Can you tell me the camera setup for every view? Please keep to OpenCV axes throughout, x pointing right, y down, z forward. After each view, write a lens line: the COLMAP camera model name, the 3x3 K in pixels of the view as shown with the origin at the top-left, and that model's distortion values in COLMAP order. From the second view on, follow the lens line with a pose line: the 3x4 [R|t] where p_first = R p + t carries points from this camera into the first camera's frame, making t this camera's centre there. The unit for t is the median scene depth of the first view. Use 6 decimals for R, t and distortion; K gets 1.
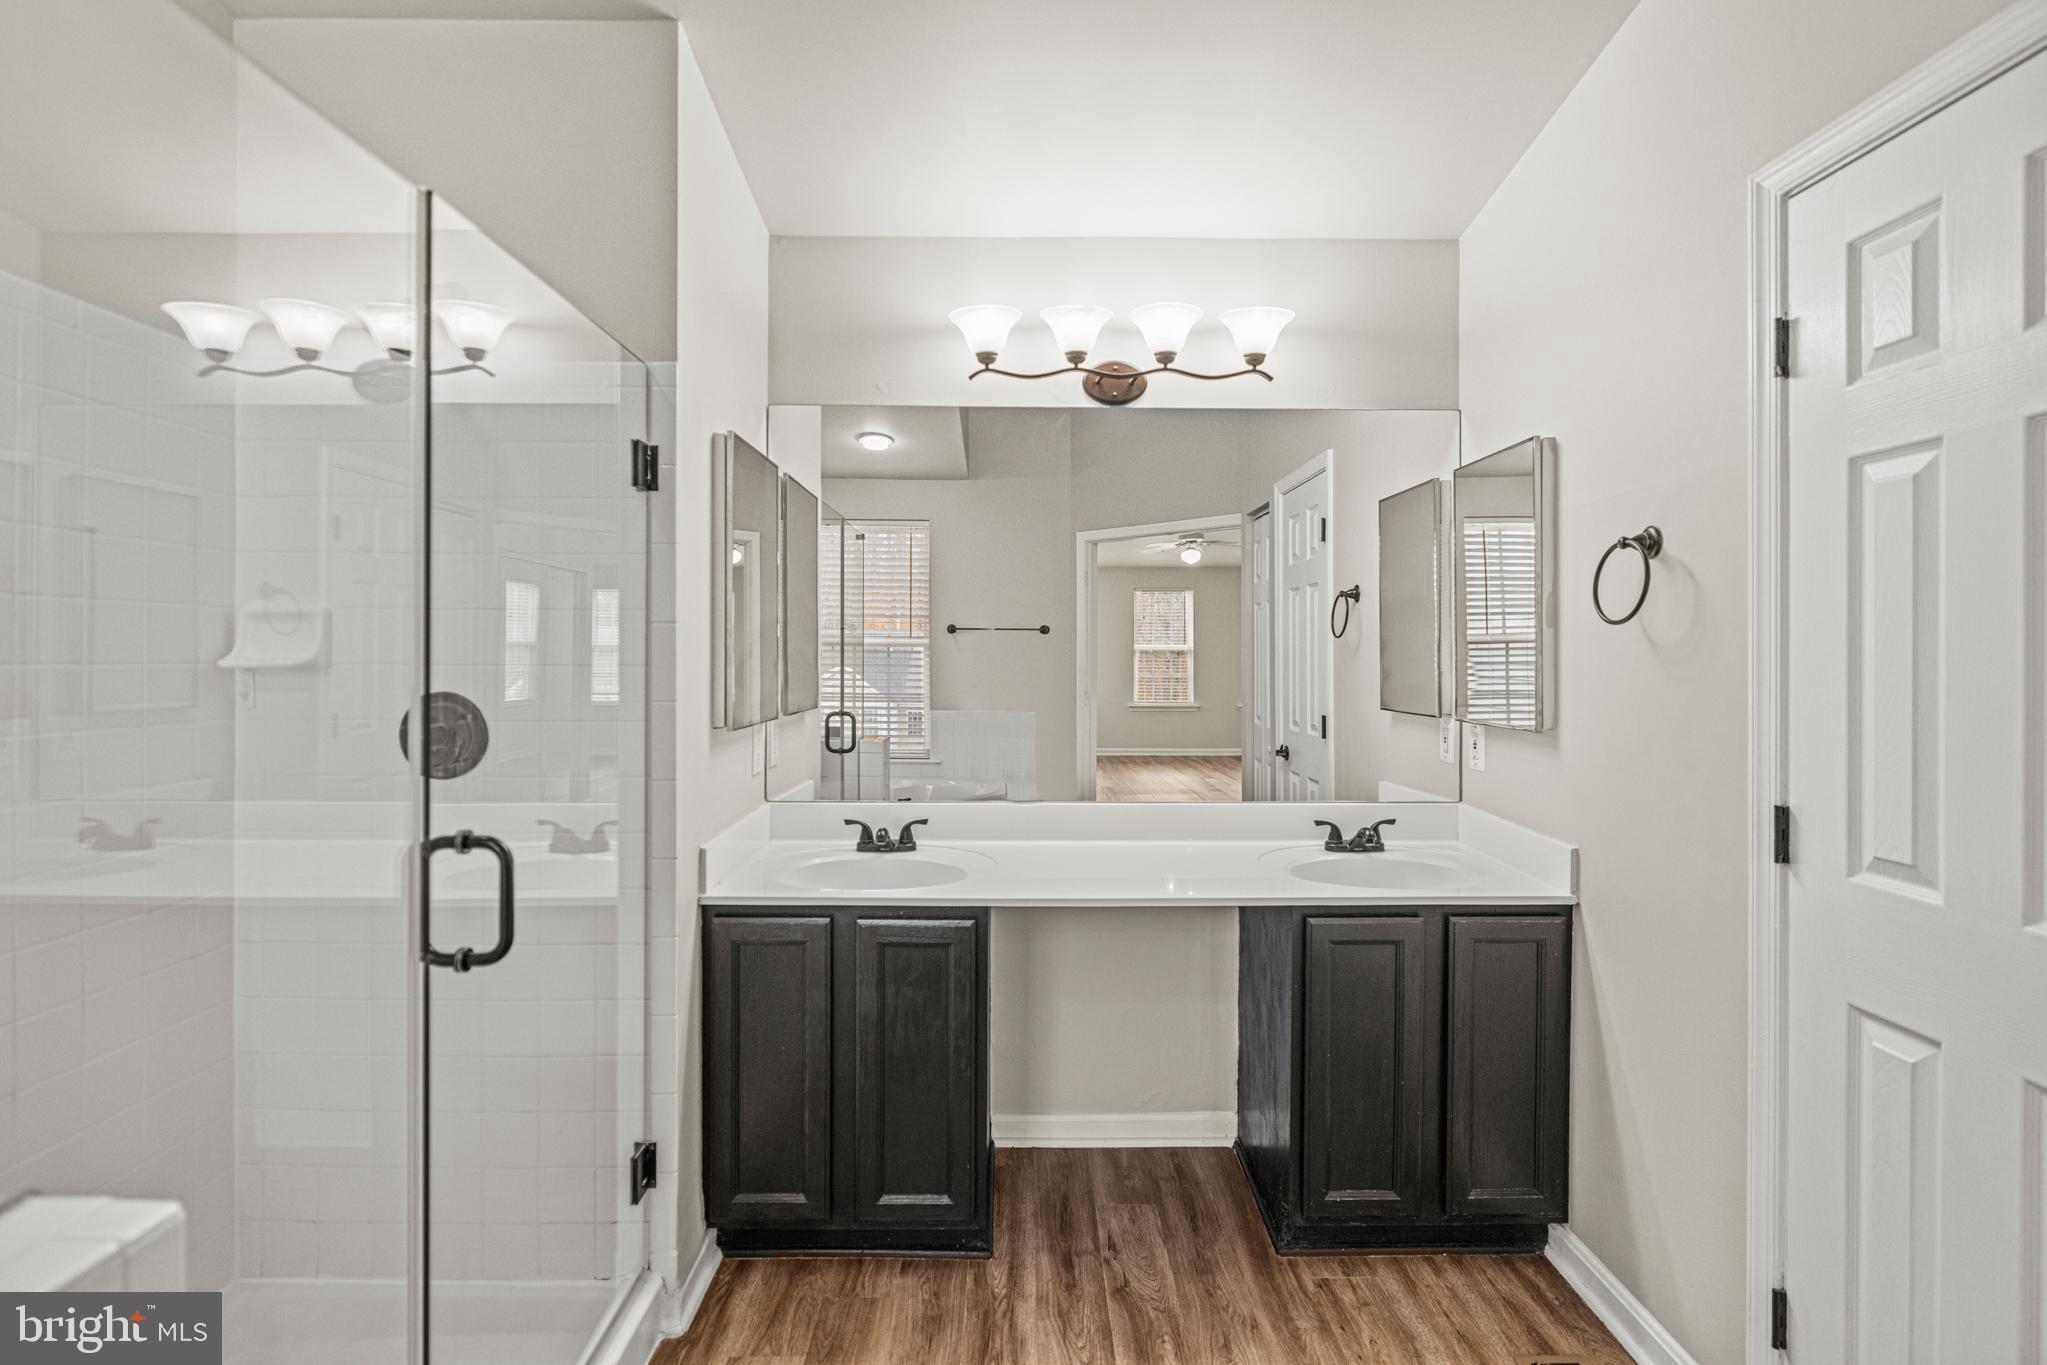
lens RADIAL K [[972.1, 0, 1028.2], [0, 972.1, 651.6], [0, 0, 1]] dist [-0.004068, -0.000669]
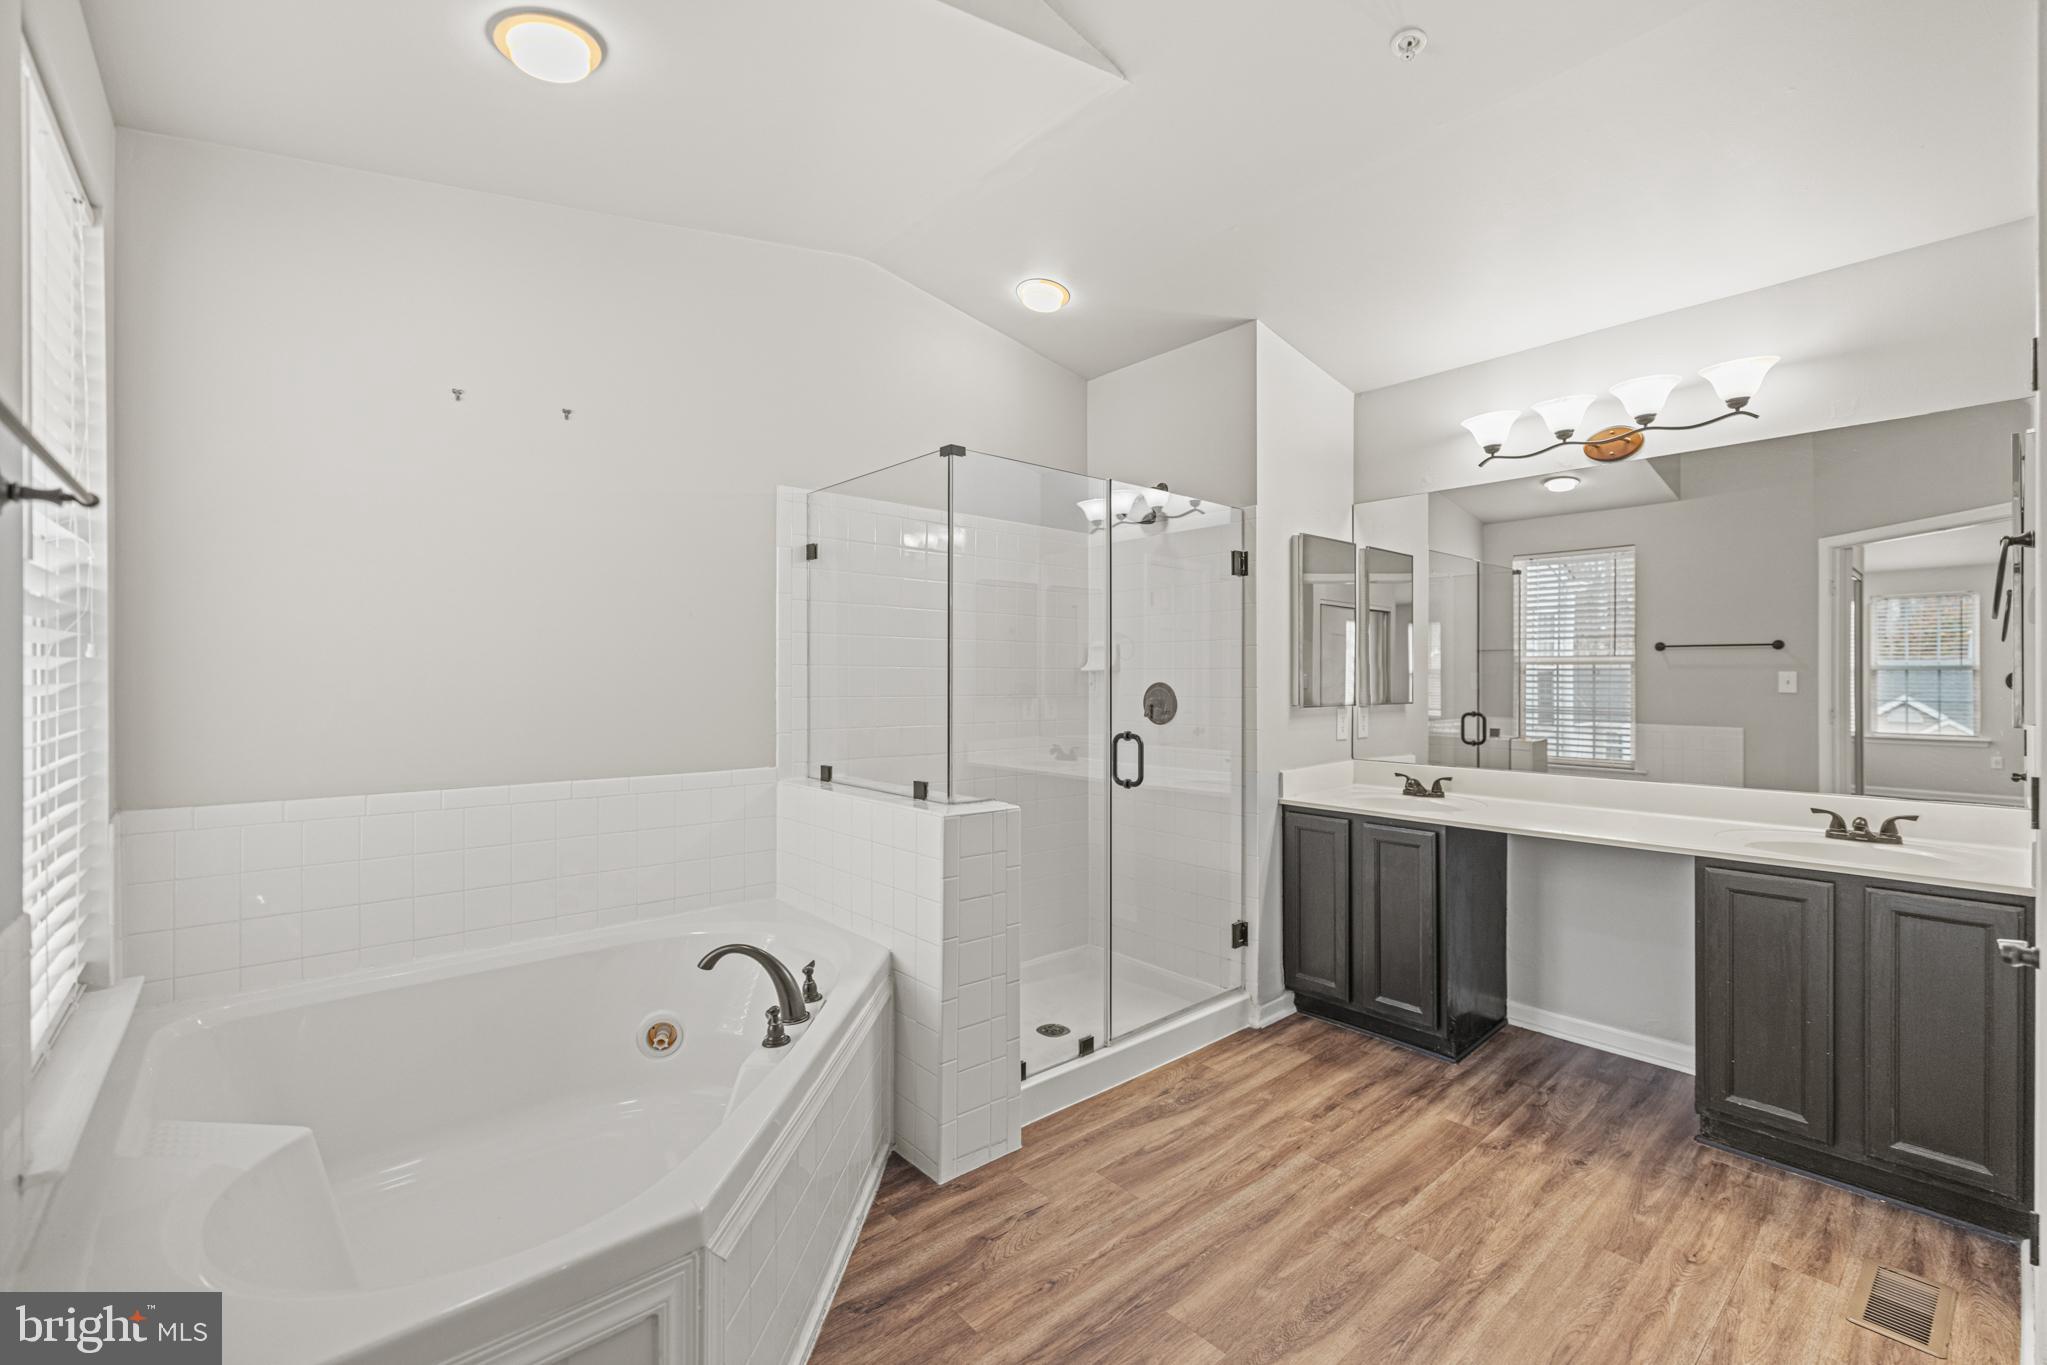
lens RADIAL K [[868.5, 0, 1029.9], [0, 868.5, 684.2], [0, 0, 1]] dist [0.000511, -0.000568]
pose [[0.652809, 0.002100, -0.757520, 0.555012], [0.002684, 0.999983, 0.005085, 0.031676], [0.757518, -0.005353, 0.652792, -0.374400]]
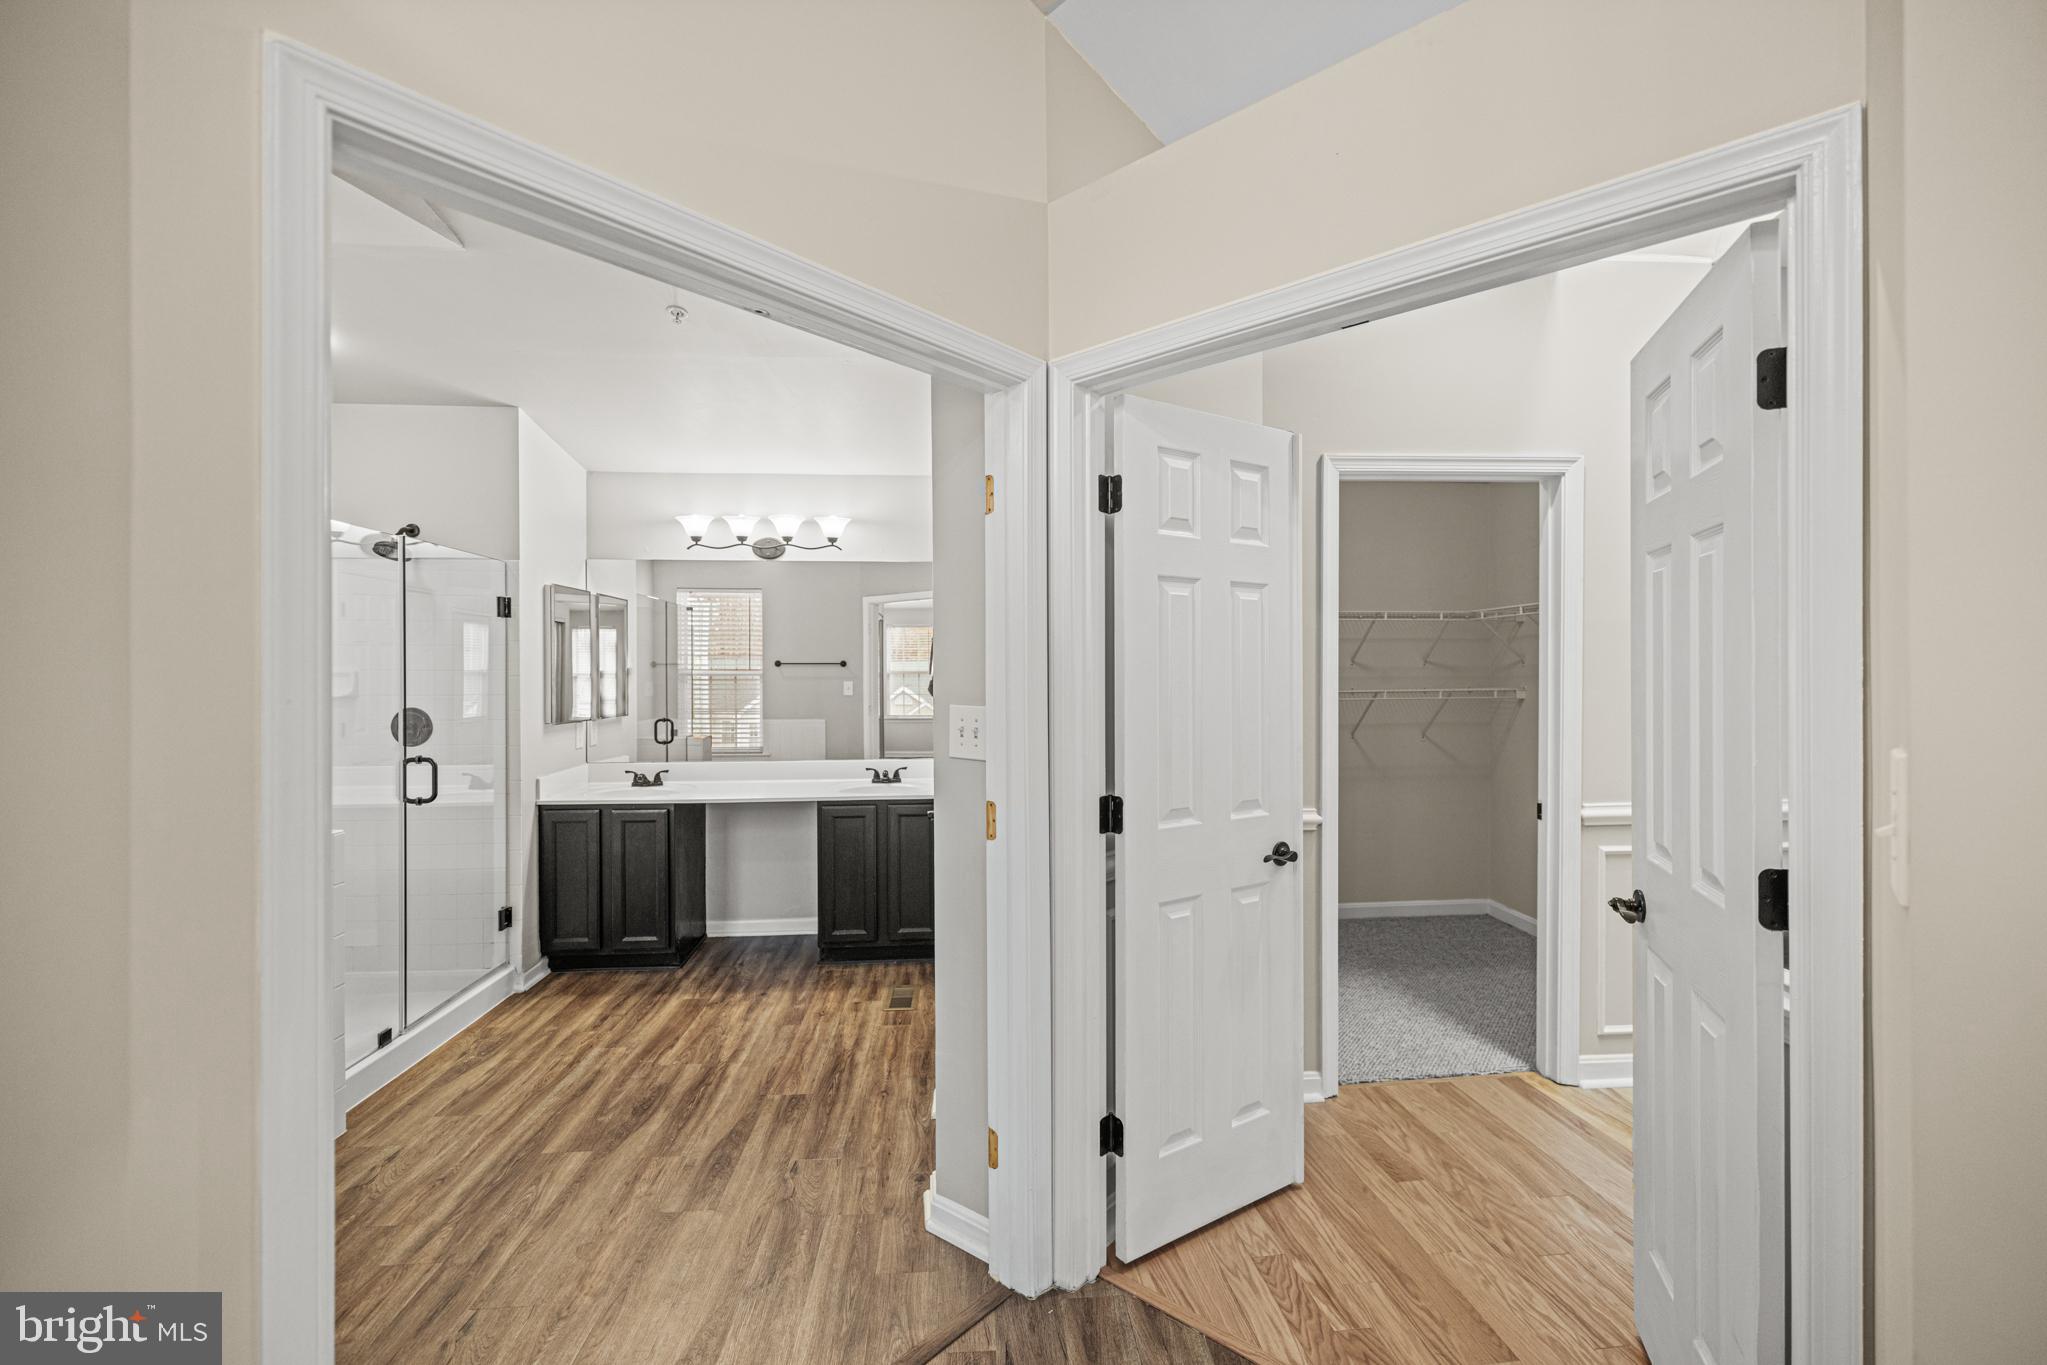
lens RADIAL K [[870.4, 0, 1029.3], [0, 870.4, 670.0], [0, 0, 1]] dist [0.001163, 0.000016]
pose [[0.997399, -0.005377, 0.071876, 0.606656], [0.005445, 0.999985, -0.000748, -0.031698], [-0.071871, 0.001137, 0.997413, -0.995040]]
